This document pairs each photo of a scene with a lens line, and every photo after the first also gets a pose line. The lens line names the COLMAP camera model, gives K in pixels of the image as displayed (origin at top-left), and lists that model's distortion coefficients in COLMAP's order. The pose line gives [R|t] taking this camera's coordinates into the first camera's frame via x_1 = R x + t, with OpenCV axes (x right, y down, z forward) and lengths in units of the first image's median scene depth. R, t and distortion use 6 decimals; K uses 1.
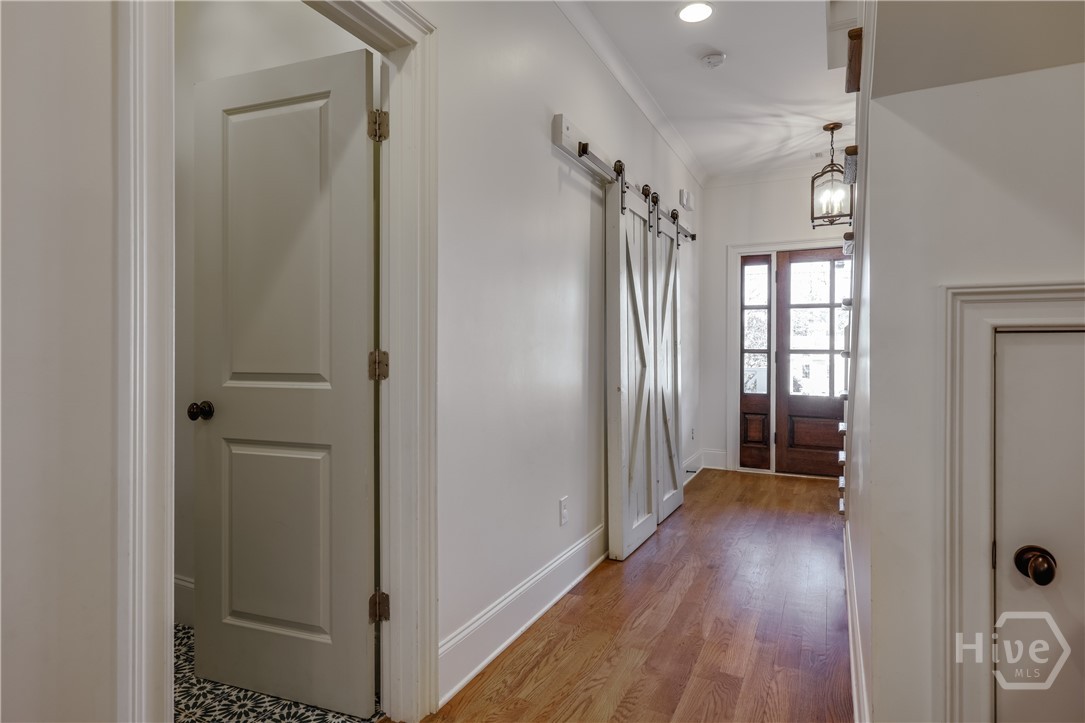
lens RADIAL K [[582.9, 0, 542.5], [0, 582.9, 351.1], [0, 0, 1]] dist [0.009880, -0.001993]
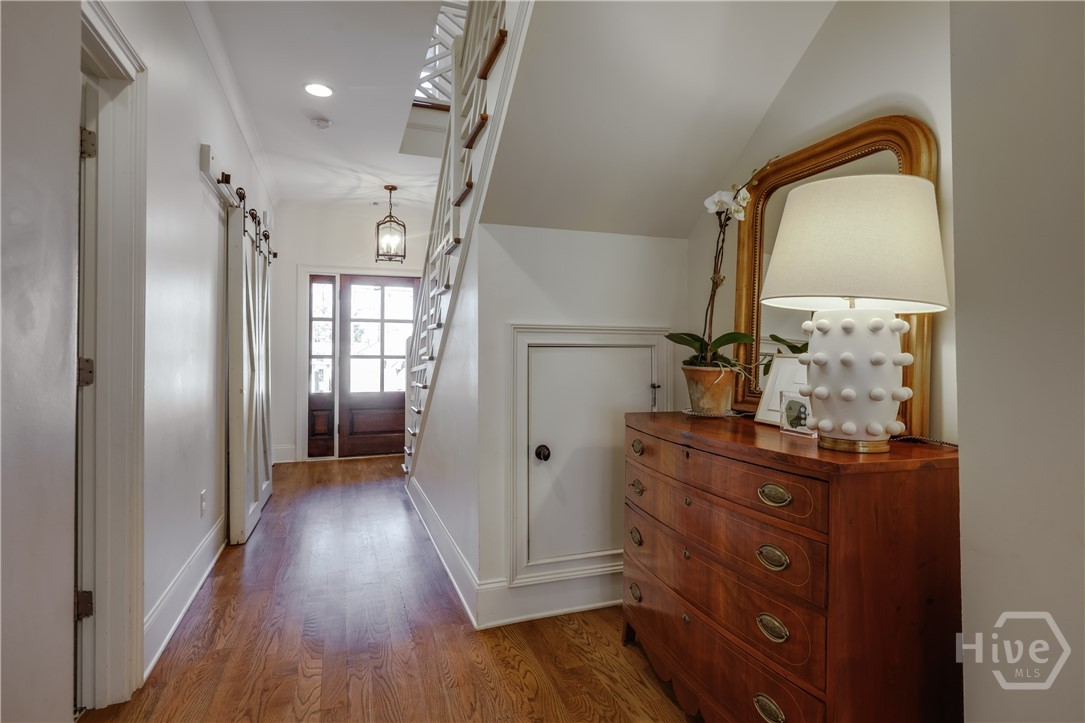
lens RADIAL K [[556.7, 0, 541.8], [0, 556.7, 359.7], [0, 0, 1]] dist [0.002560, -0.000071]
pose [[0.687665, -0.010202, 0.725956, -0.190626], [0.006224, 0.999947, 0.008156, -0.000345], [-0.726001, -0.001090, 0.687692, -0.120944]]
